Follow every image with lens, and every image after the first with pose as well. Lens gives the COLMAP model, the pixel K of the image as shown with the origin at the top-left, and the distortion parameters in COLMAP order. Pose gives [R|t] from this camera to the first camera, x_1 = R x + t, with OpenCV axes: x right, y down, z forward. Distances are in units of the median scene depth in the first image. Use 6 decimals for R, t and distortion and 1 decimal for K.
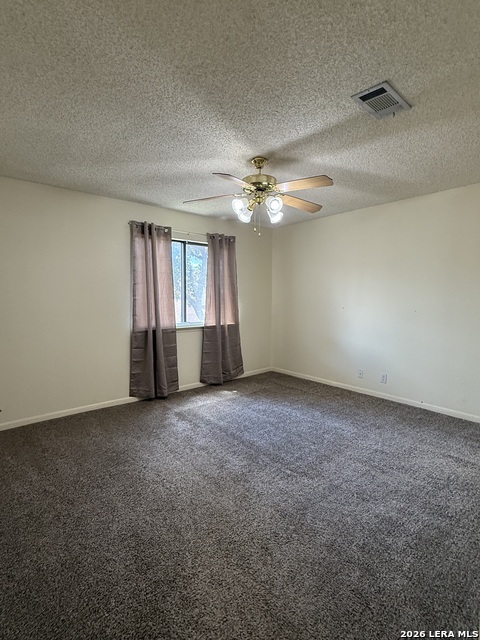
lens RADIAL K [[313.6, 0, 239.6], [0, 313.6, 317.6], [0, 0, 1]] dist [-0.002342, -0.000068]
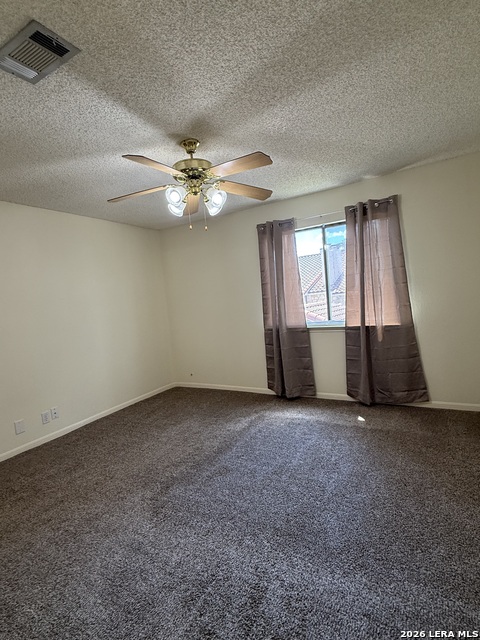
lens RADIAL K [[313.6, 0, 235.8], [0, 313.6, 324.2], [0, 0, 1]] dist [-0.002342, -0.000068]
pose [[0.348006, 0.043800, -0.936469, 0.560091], [0.017886, 0.998416, 0.053344, -0.027133], [0.937322, -0.035314, 0.346671, 0.484574]]
